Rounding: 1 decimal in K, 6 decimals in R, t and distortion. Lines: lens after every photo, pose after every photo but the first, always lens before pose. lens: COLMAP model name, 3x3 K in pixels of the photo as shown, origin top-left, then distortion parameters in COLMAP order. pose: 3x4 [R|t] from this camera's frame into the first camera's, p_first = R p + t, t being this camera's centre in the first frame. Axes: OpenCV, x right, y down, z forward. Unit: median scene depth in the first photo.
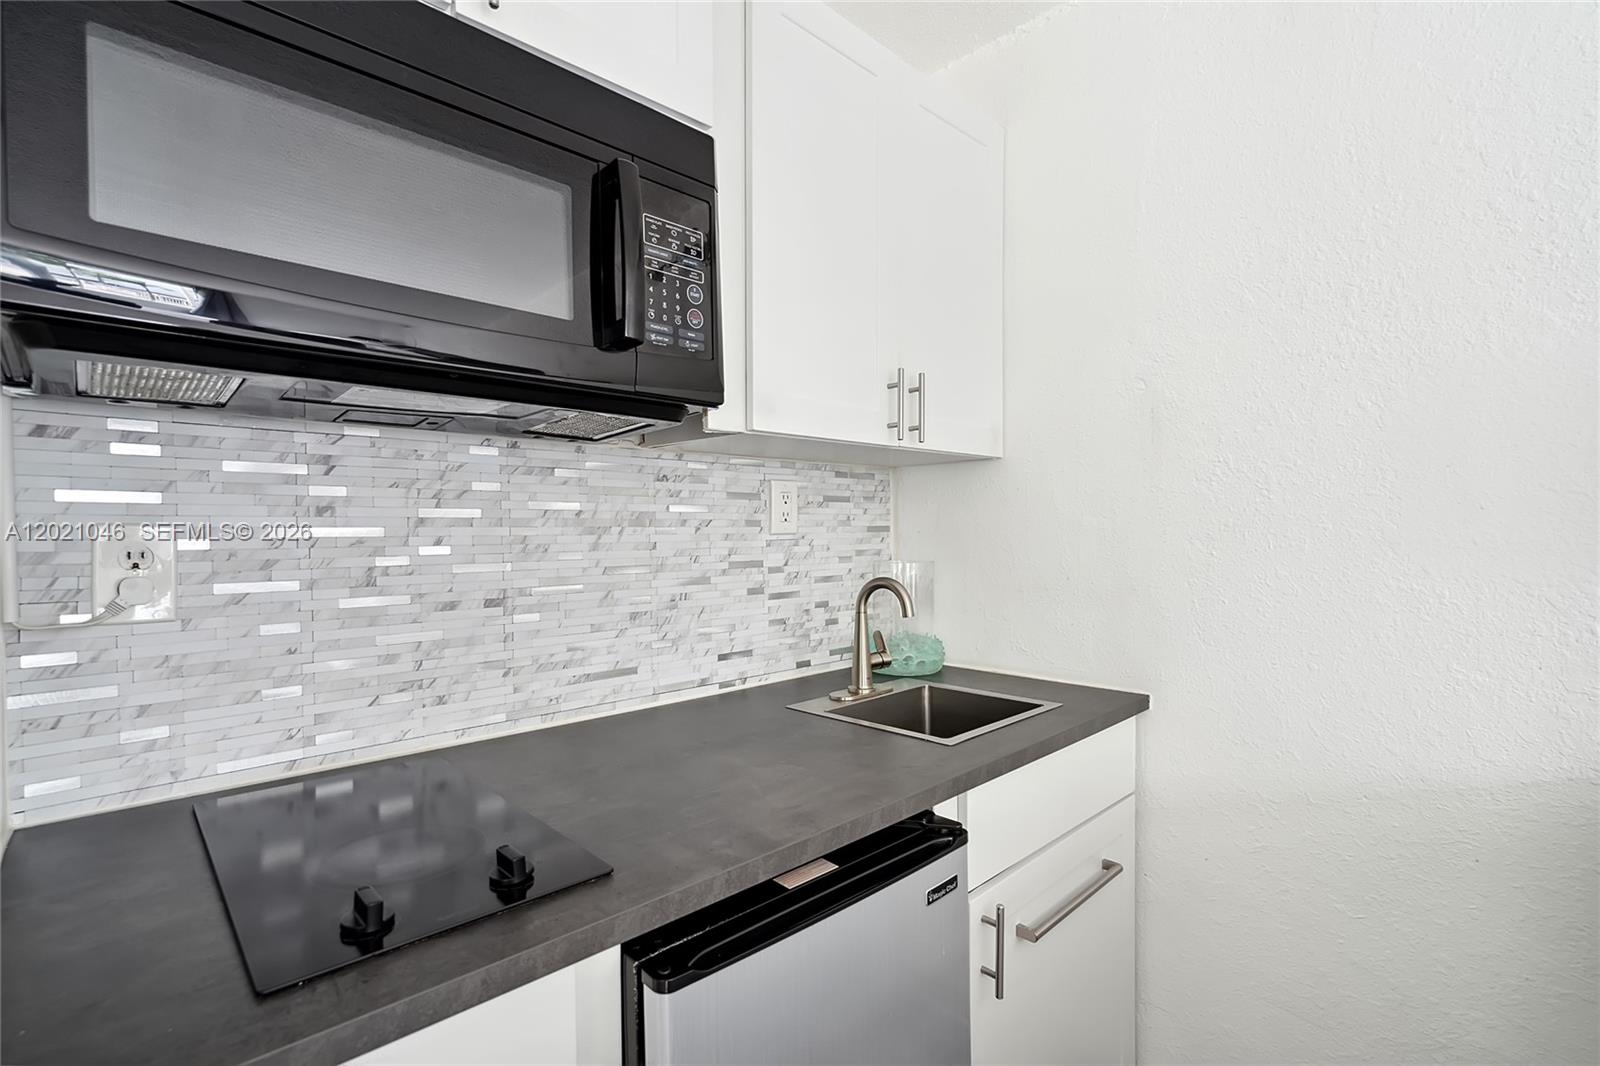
lens RADIAL K [[736.9, 0, 785.3], [0, 736.9, 538.5], [0, 0, 1]] dist [0.001126, 0.000479]
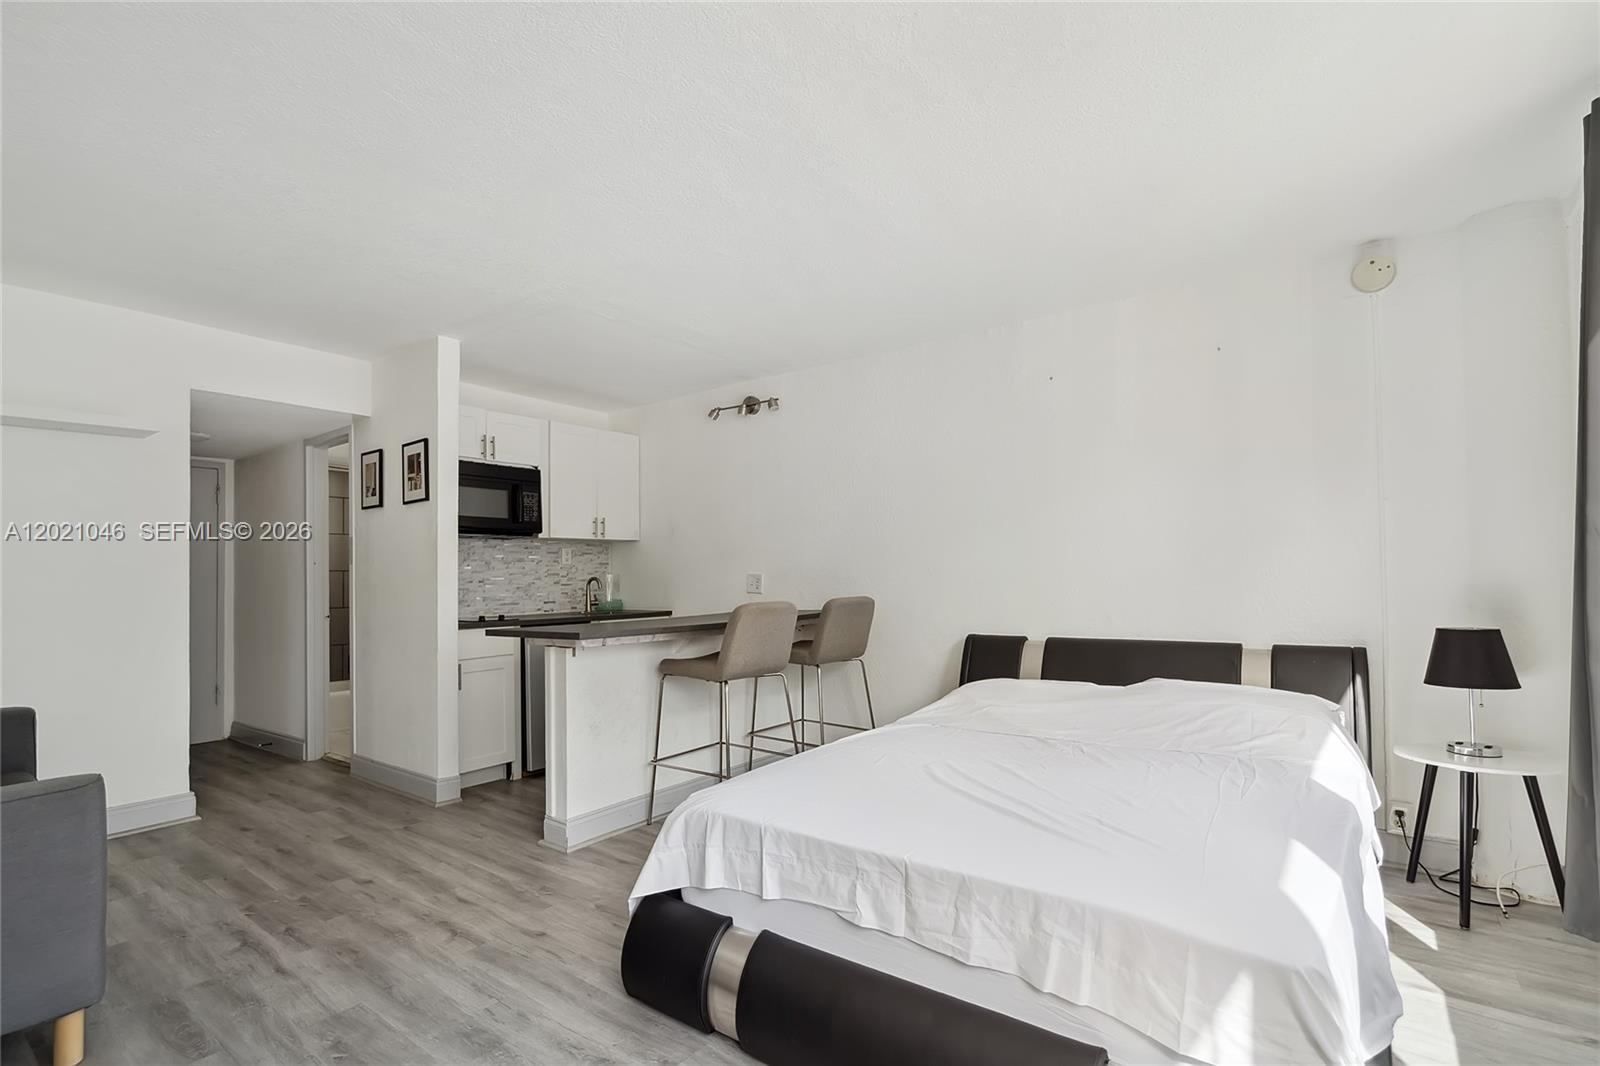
lens RADIAL K [[747.8, 0, 763.6], [0, 747.8, 561.9], [0, 0, 1]] dist [-0.001395, 0.000113]
pose [[0.988213, -0.002729, 0.153061, 0.459829], [0.007287, 0.999546, -0.029222, 0.108393], [-0.152911, 0.029992, 0.987785, -3.065719]]
